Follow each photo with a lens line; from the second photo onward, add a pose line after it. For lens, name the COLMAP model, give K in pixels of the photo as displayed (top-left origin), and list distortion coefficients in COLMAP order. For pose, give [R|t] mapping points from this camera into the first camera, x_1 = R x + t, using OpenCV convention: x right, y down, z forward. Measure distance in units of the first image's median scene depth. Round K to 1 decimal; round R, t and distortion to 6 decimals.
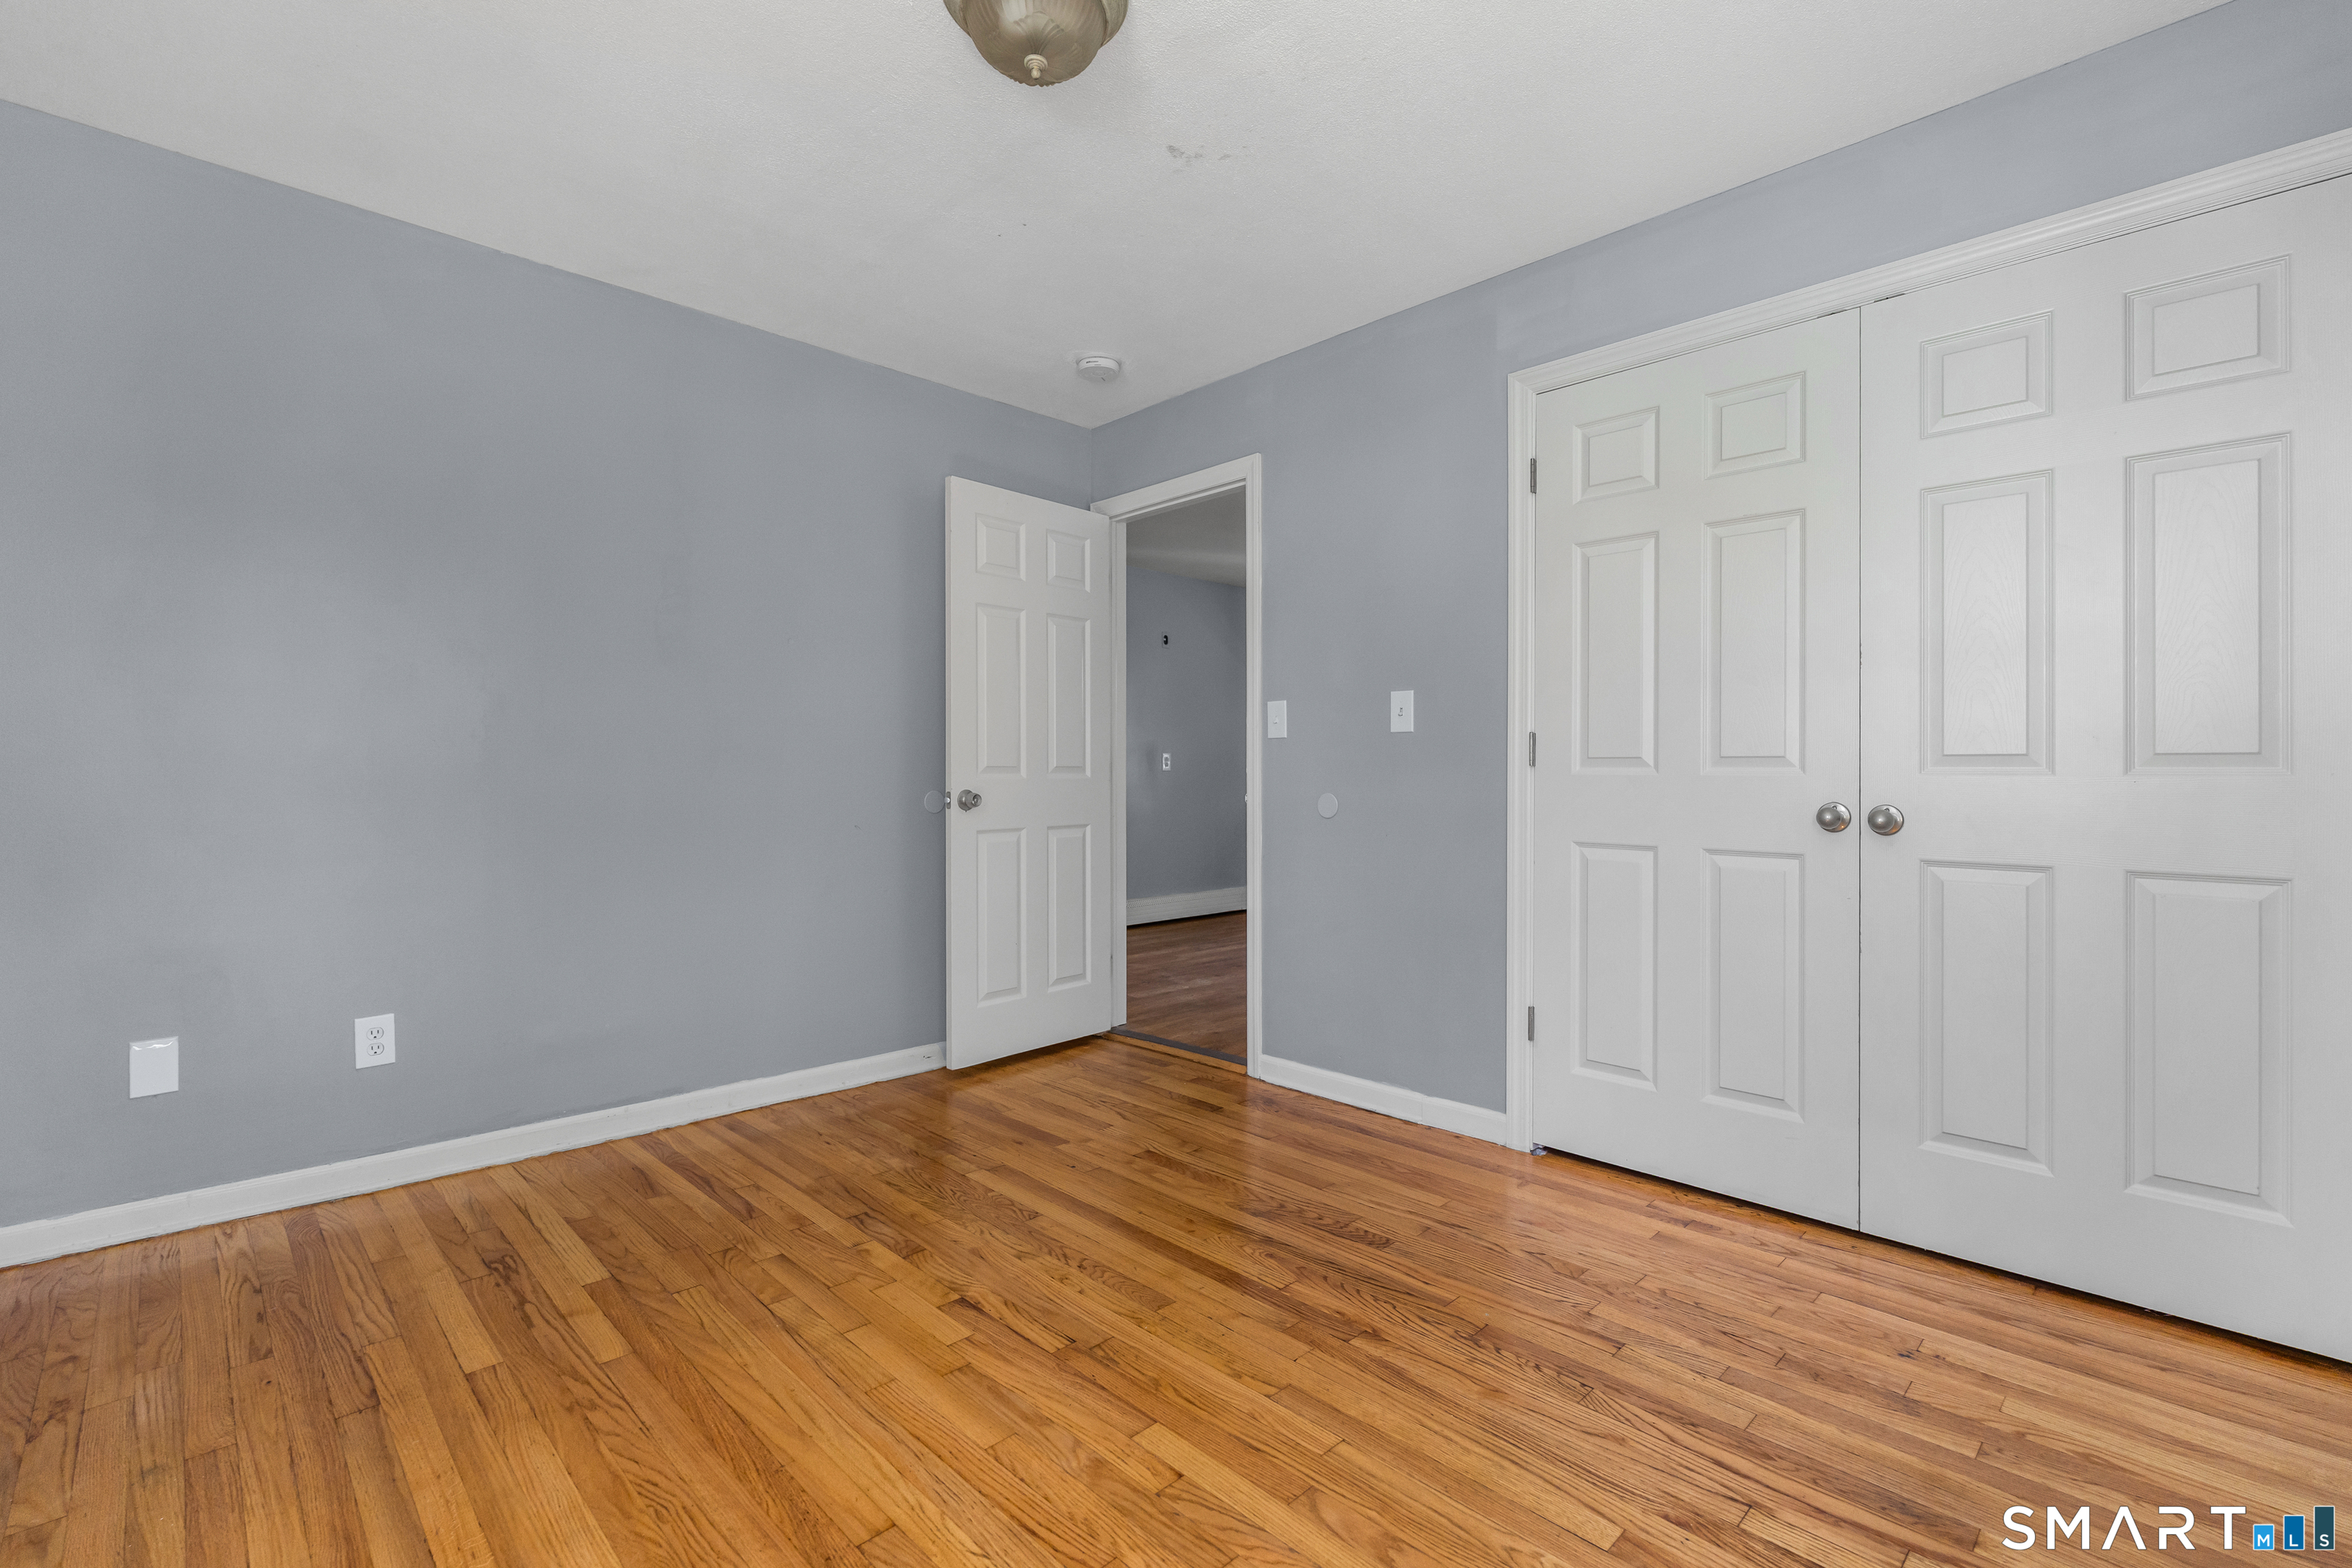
lens RADIAL K [[1037.7, 0, 1178.7], [0, 1037.7, 772.6], [0, 0, 1]] dist [-0.004169, -0.000226]
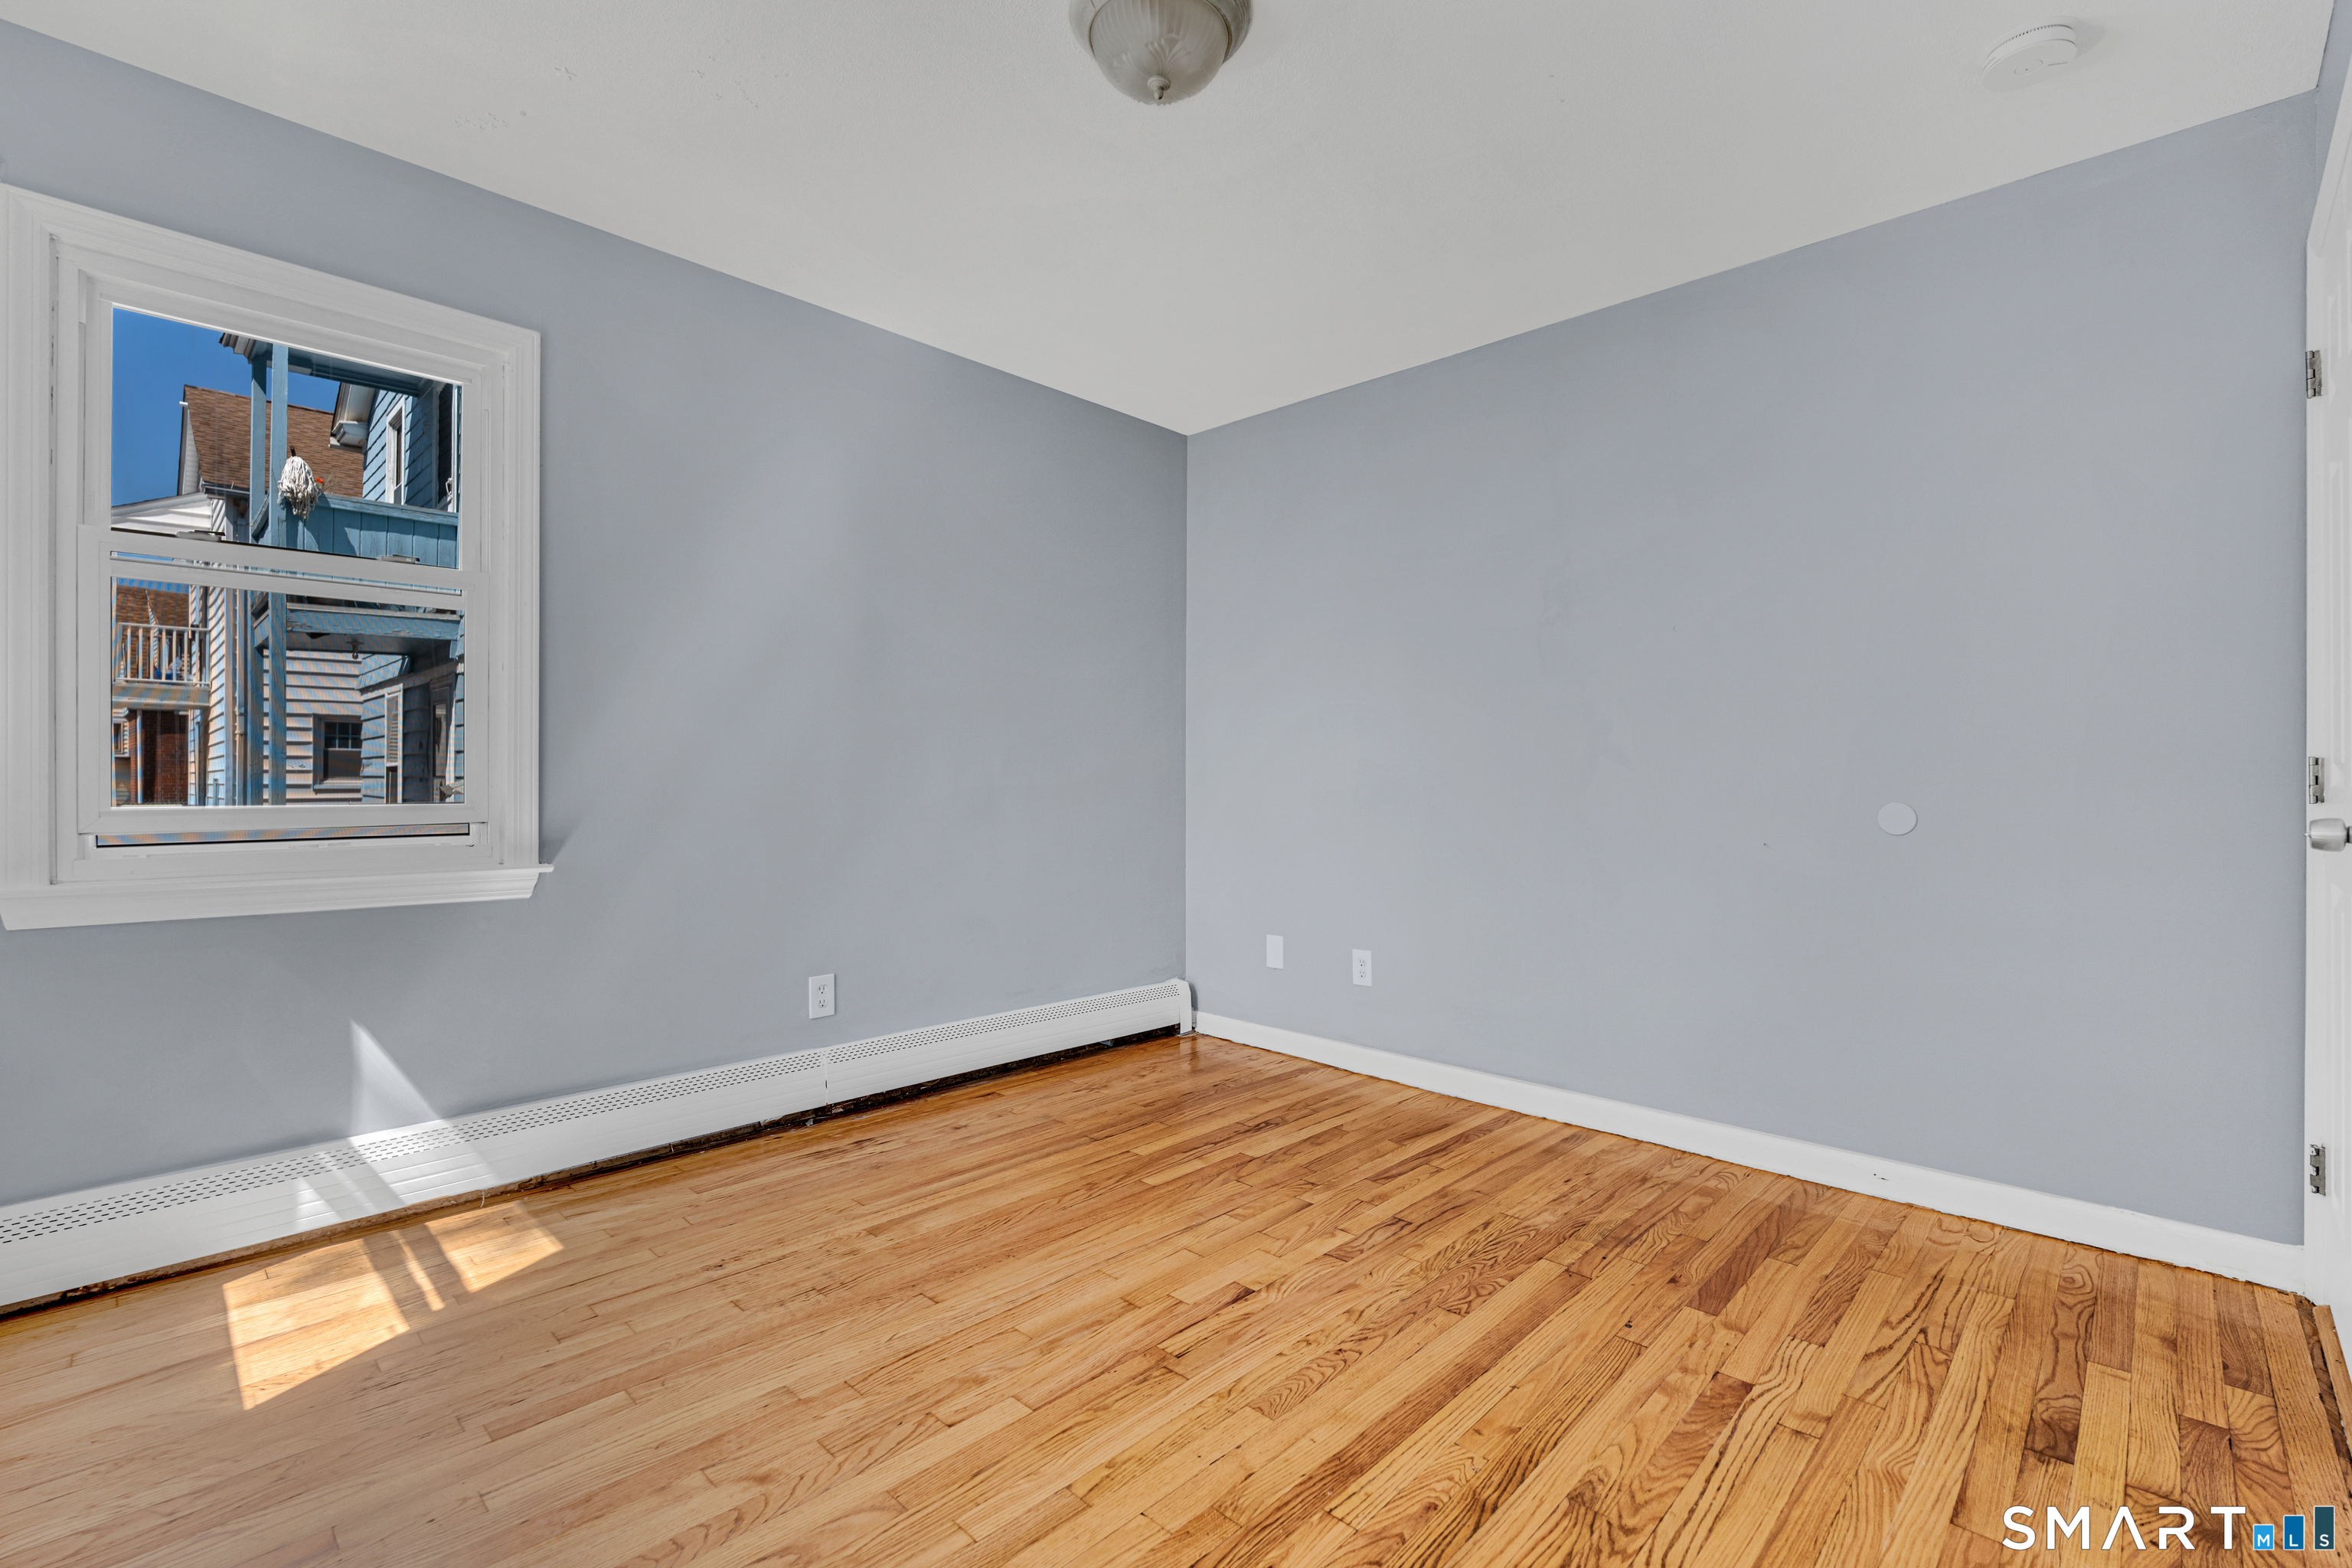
lens RADIAL K [[1034.1, 0, 1177.3], [0, 1034.1, 801.9], [0, 0, 1]] dist [-0.005101, -0.000175]
pose [[0.031516, 0.019748, -0.999308, 0.679861], [0.000597, 0.999804, 0.019776, 0.004417], [0.999503, -0.001220, 0.031498, 0.763326]]
